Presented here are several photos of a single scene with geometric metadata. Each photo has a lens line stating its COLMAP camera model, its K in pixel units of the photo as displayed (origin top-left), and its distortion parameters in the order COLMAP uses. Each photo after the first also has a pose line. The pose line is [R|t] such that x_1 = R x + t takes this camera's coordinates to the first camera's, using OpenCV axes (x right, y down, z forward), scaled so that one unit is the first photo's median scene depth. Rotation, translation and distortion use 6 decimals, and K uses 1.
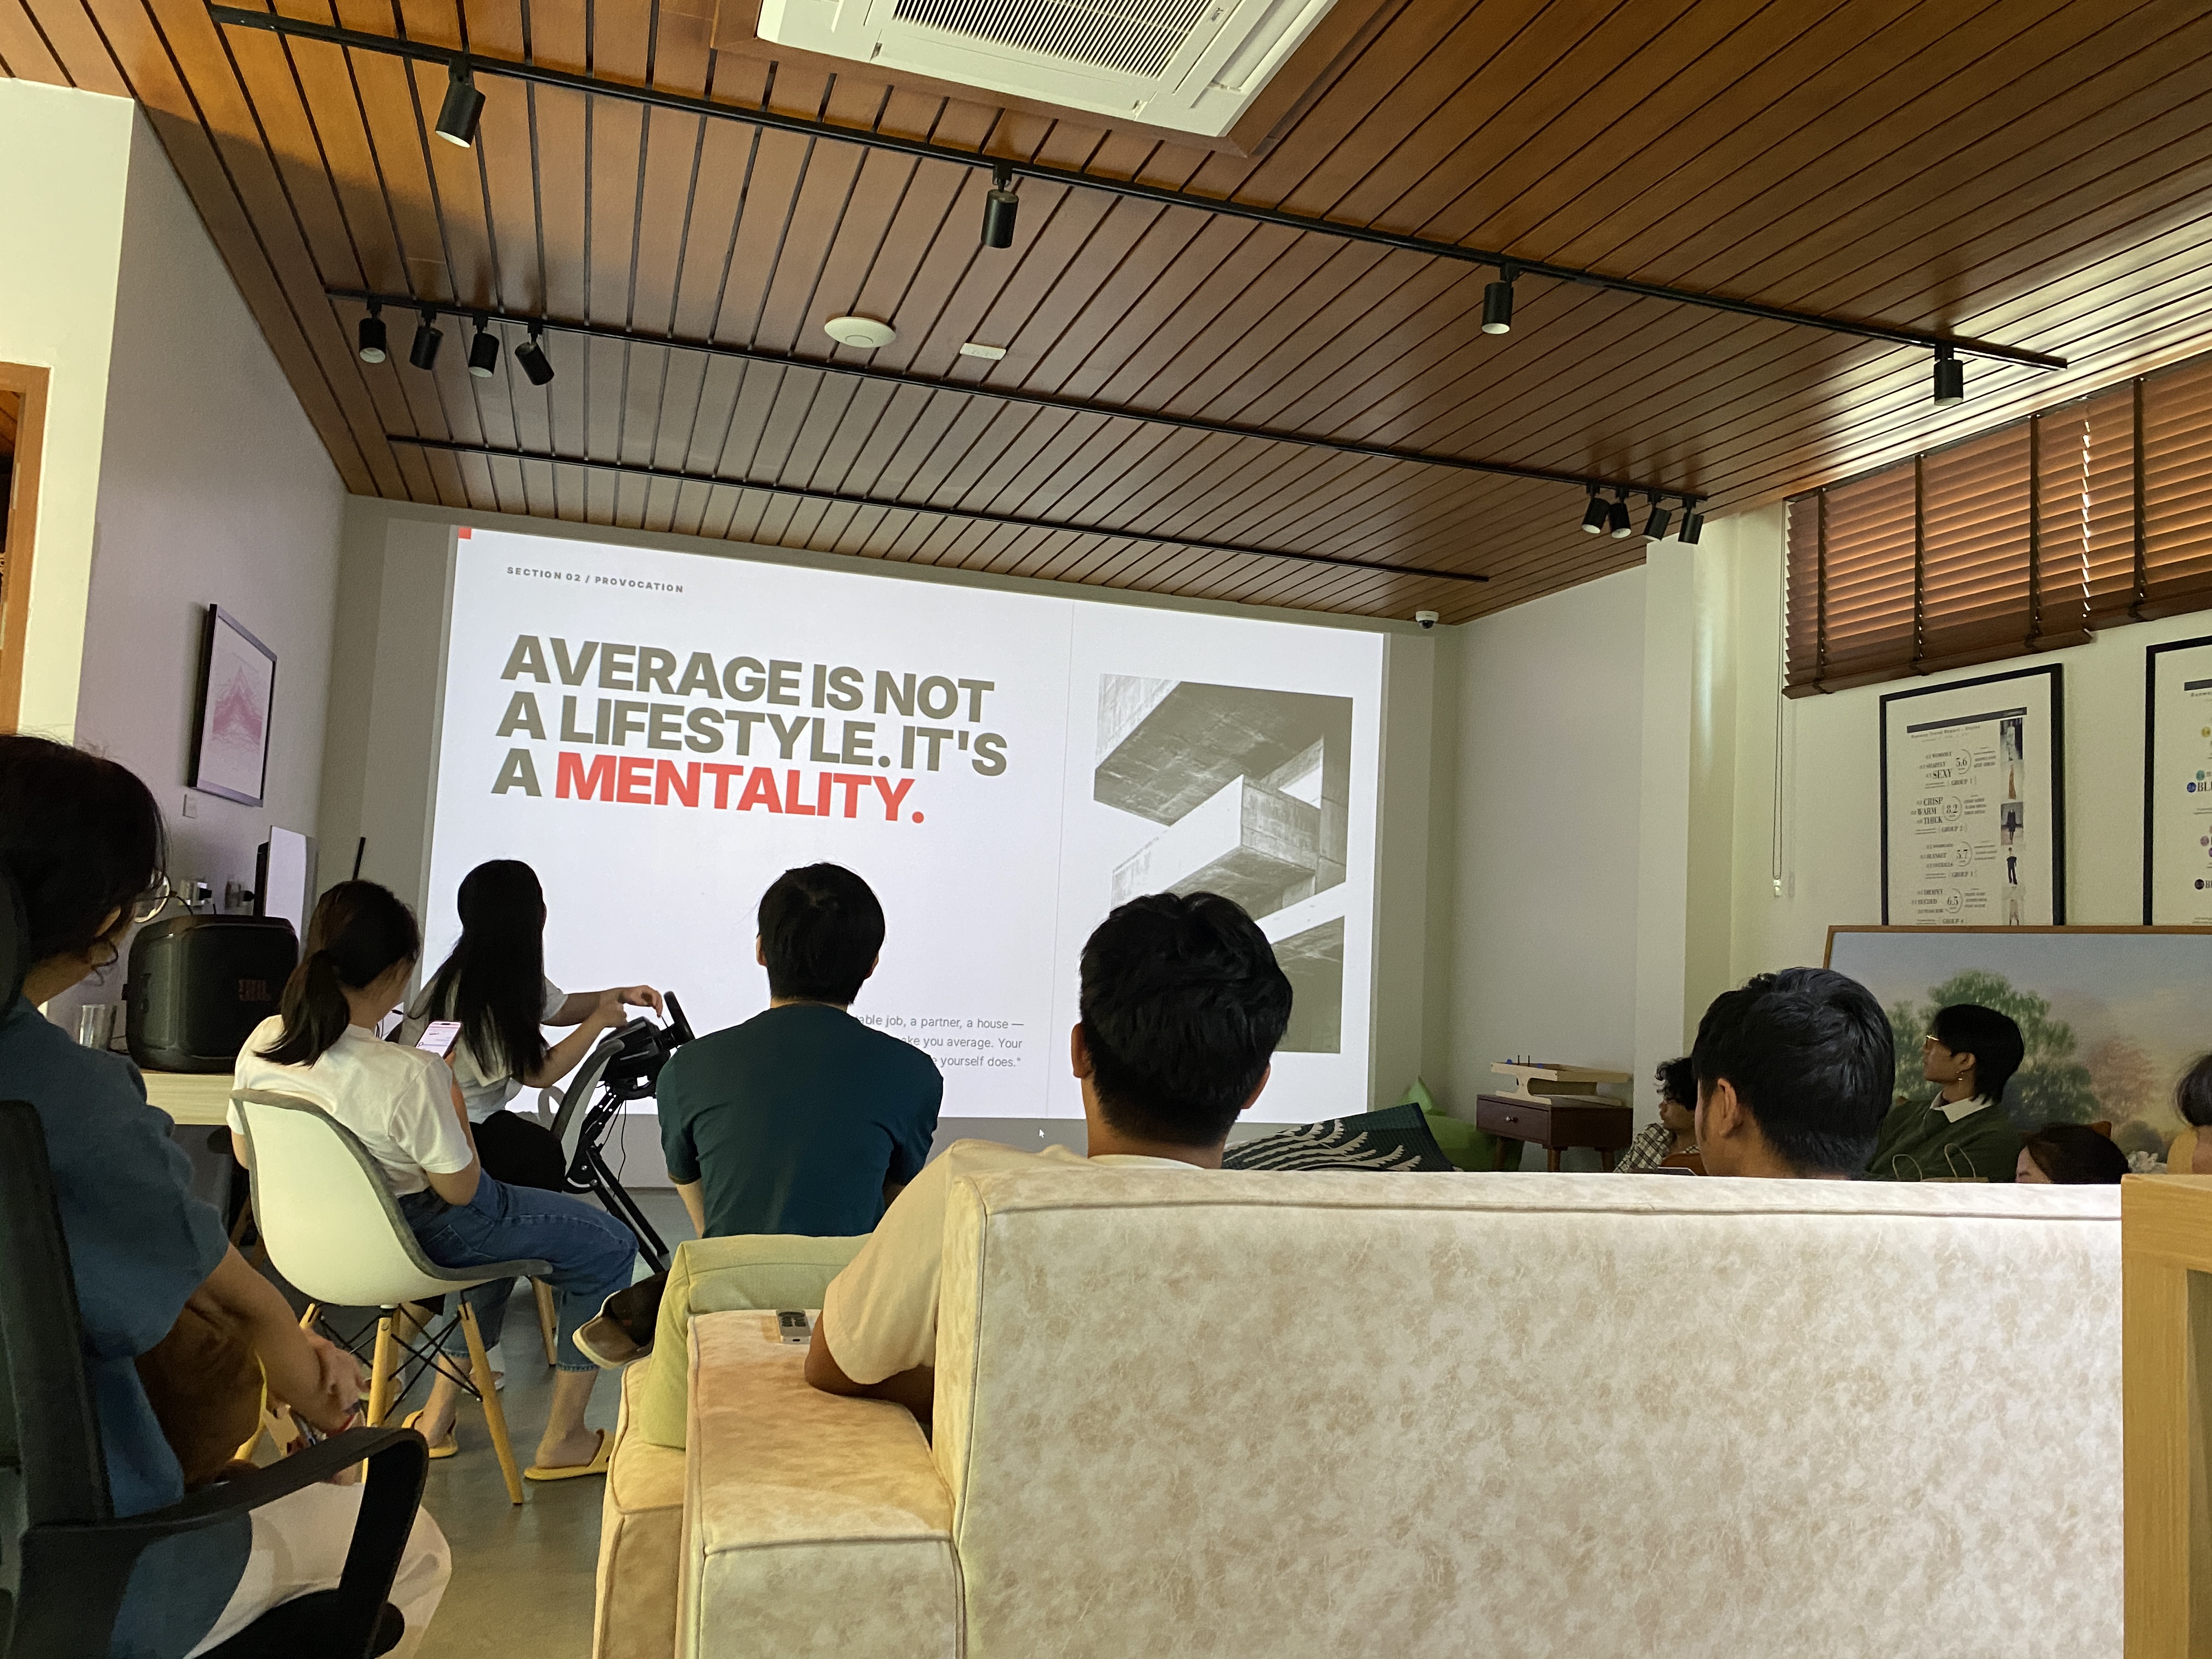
lens RADIAL K [[1693.2, 0, 1114.4], [0, 1693.2, 807.8], [0, 0, 1]] dist [0.019620, -0.015858]
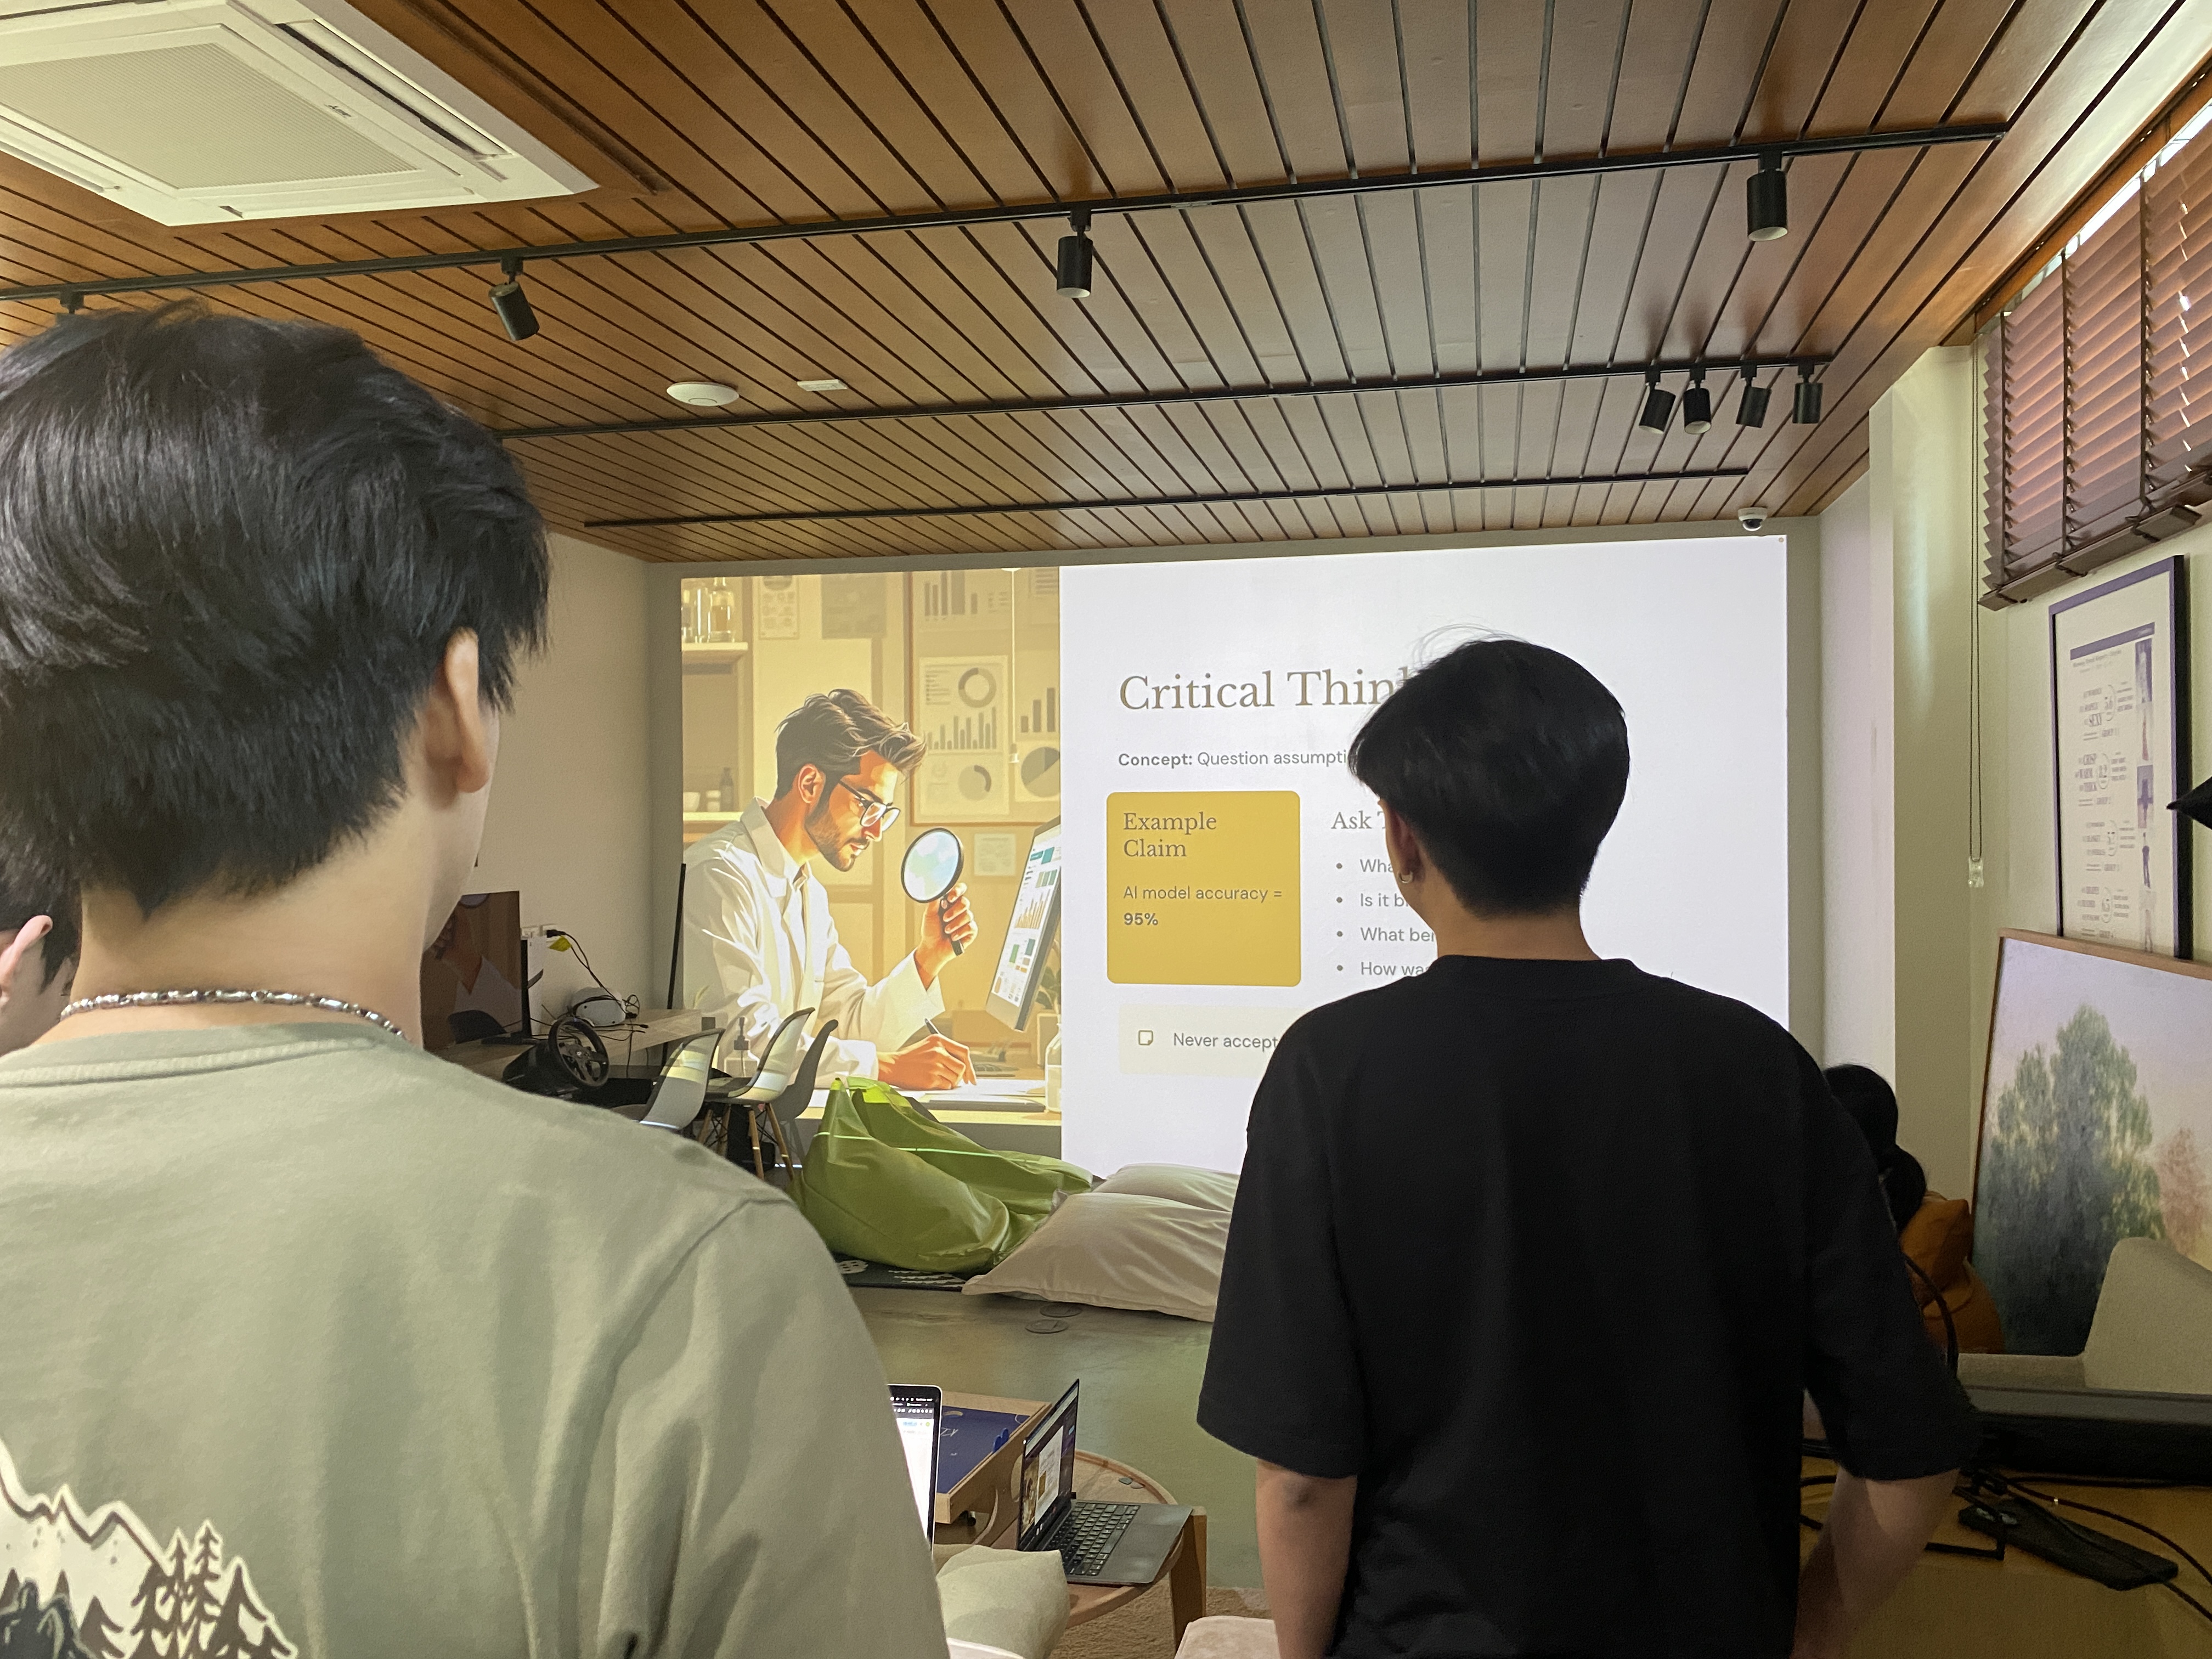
lens RADIAL K [[1693.2, 0, 1102.0], [0, 1693.2, 829.1], [0, 0, 1]] dist [0.019620, -0.015858]
pose [[0.861853, -0.052736, -0.504410, 0.544683], [0.087241, 0.995170, 0.045018, -0.047199], [0.499599, -0.082804, 0.862290, 0.224268]]
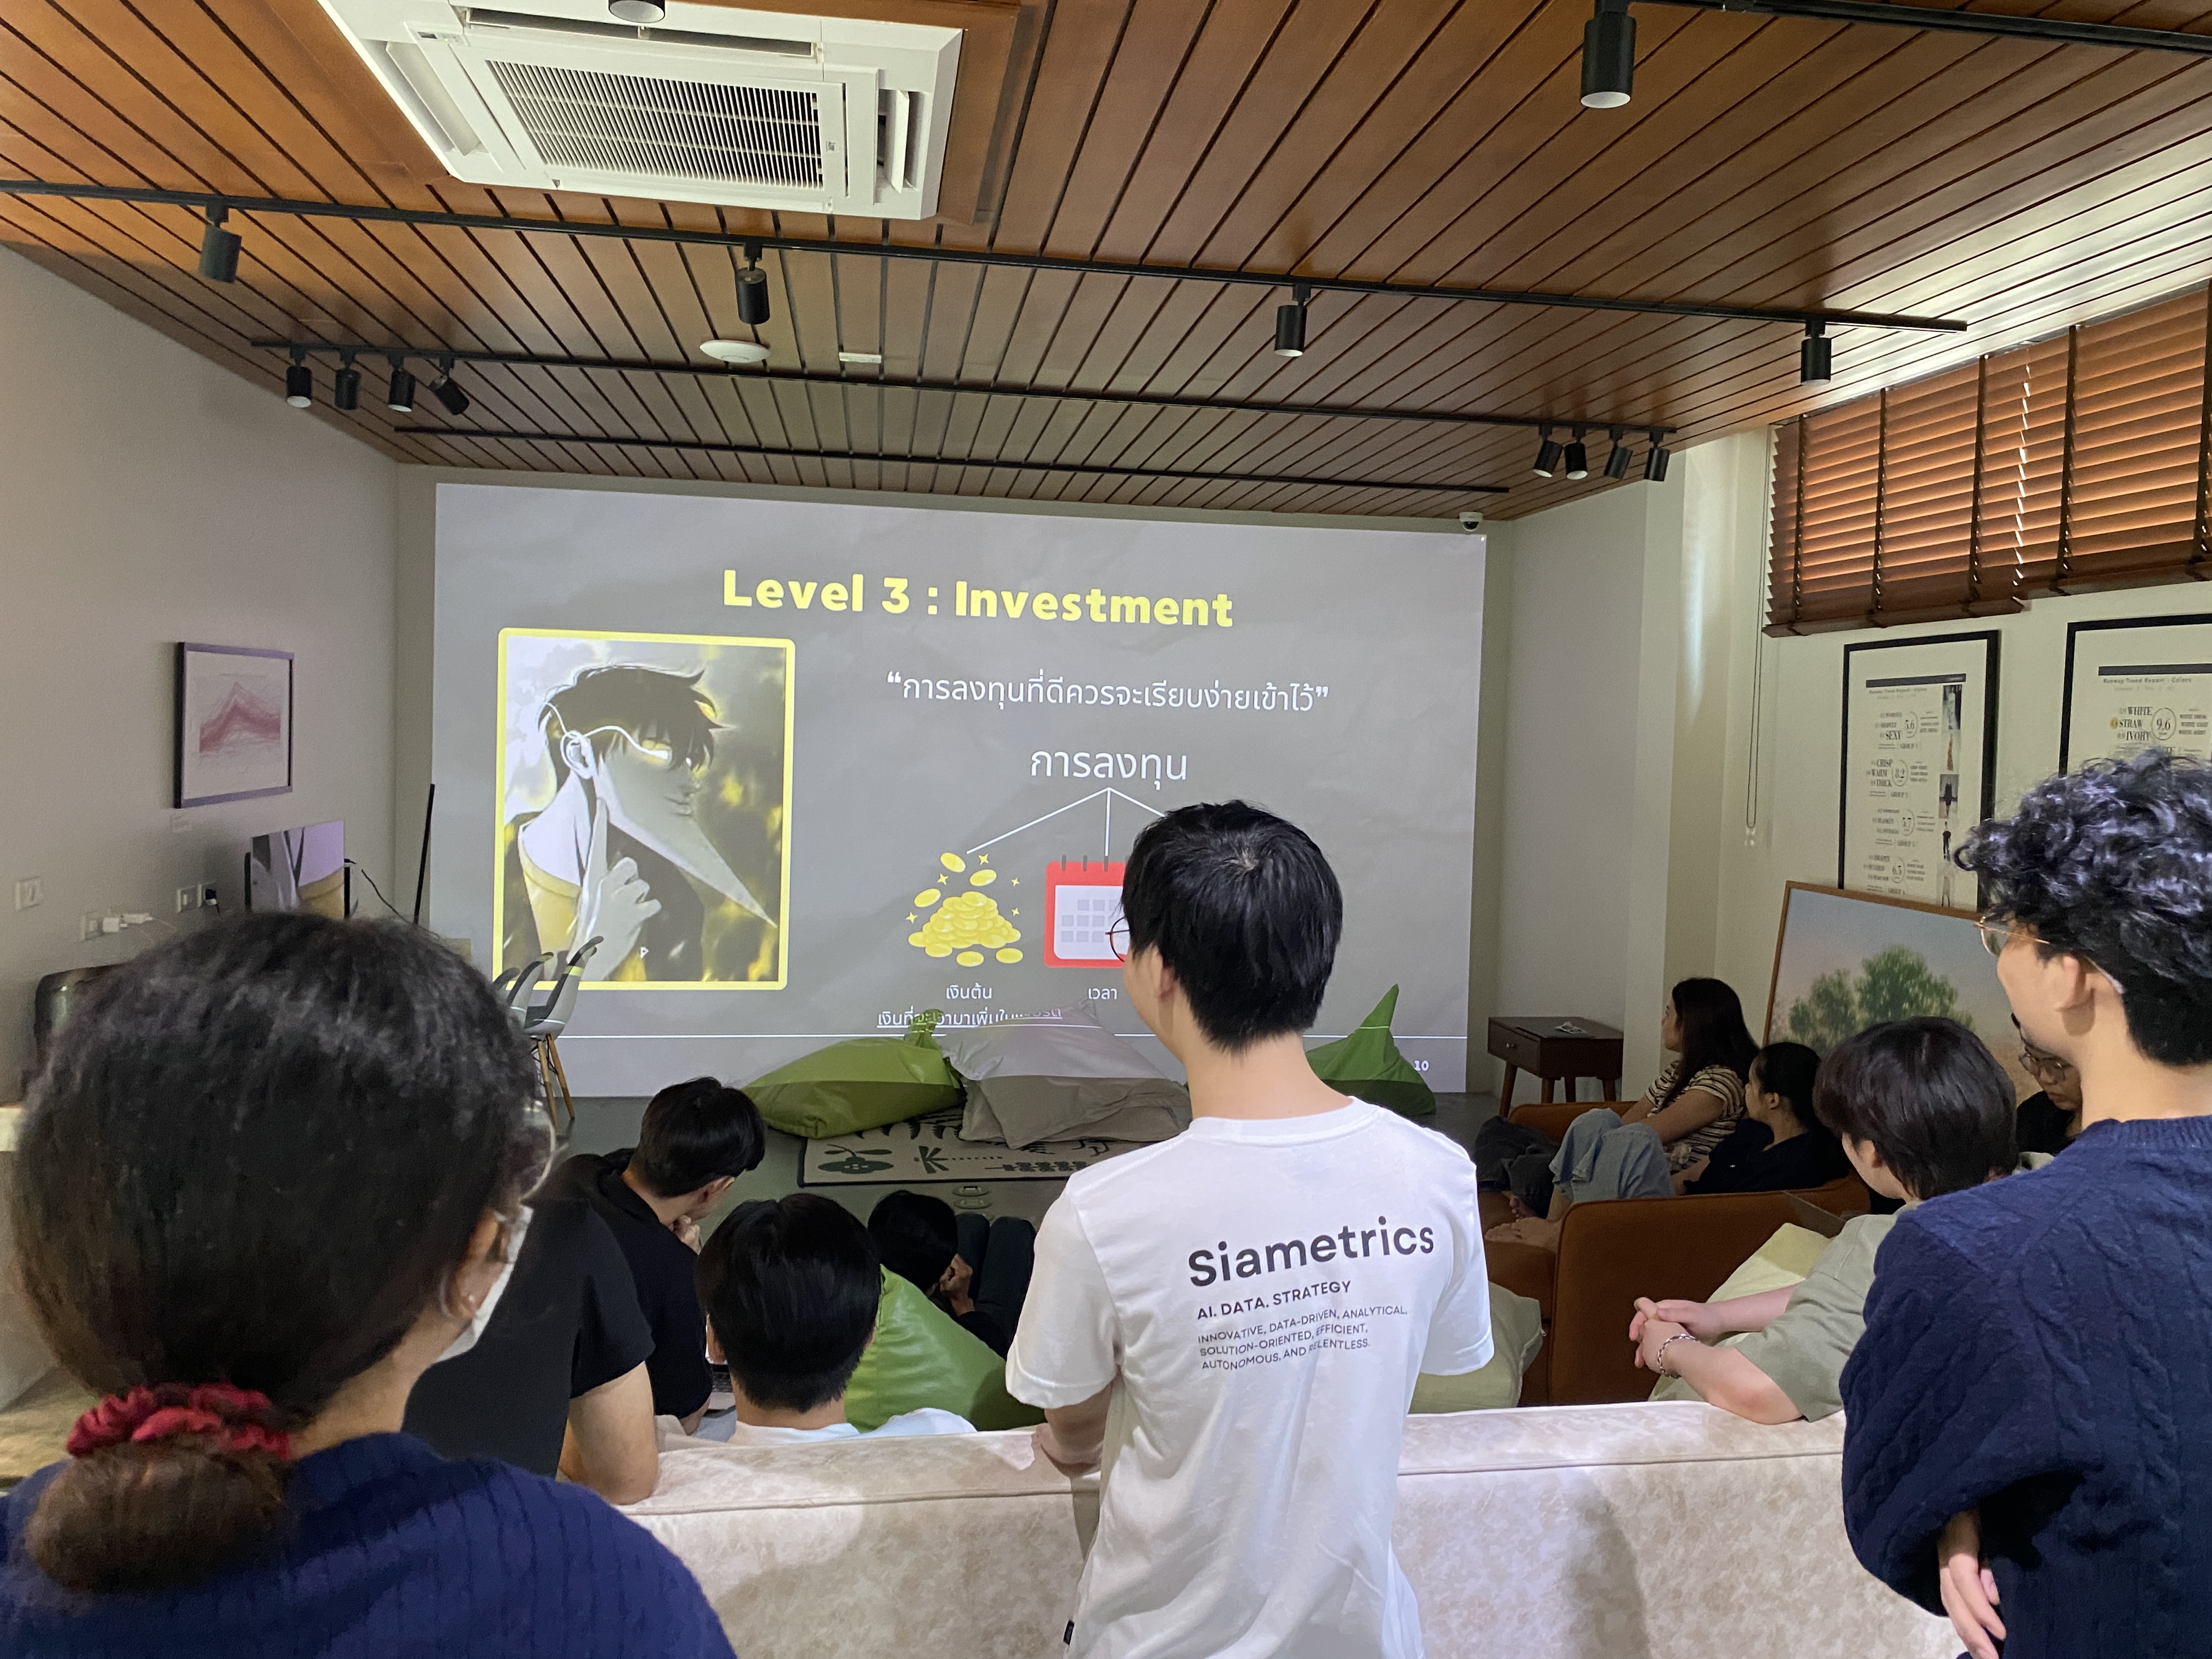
lens RADIAL K [[1693.2, 0, 1120.7], [0, 1693.2, 791.8], [0, 0, 1]] dist [0.019620, -0.015858]
pose [[0.987080, -0.014028, -0.159610, 0.238272], [0.031821, 0.993480, 0.109473, -0.118919], [0.157034, -0.113138, 0.981091, -0.001872]]
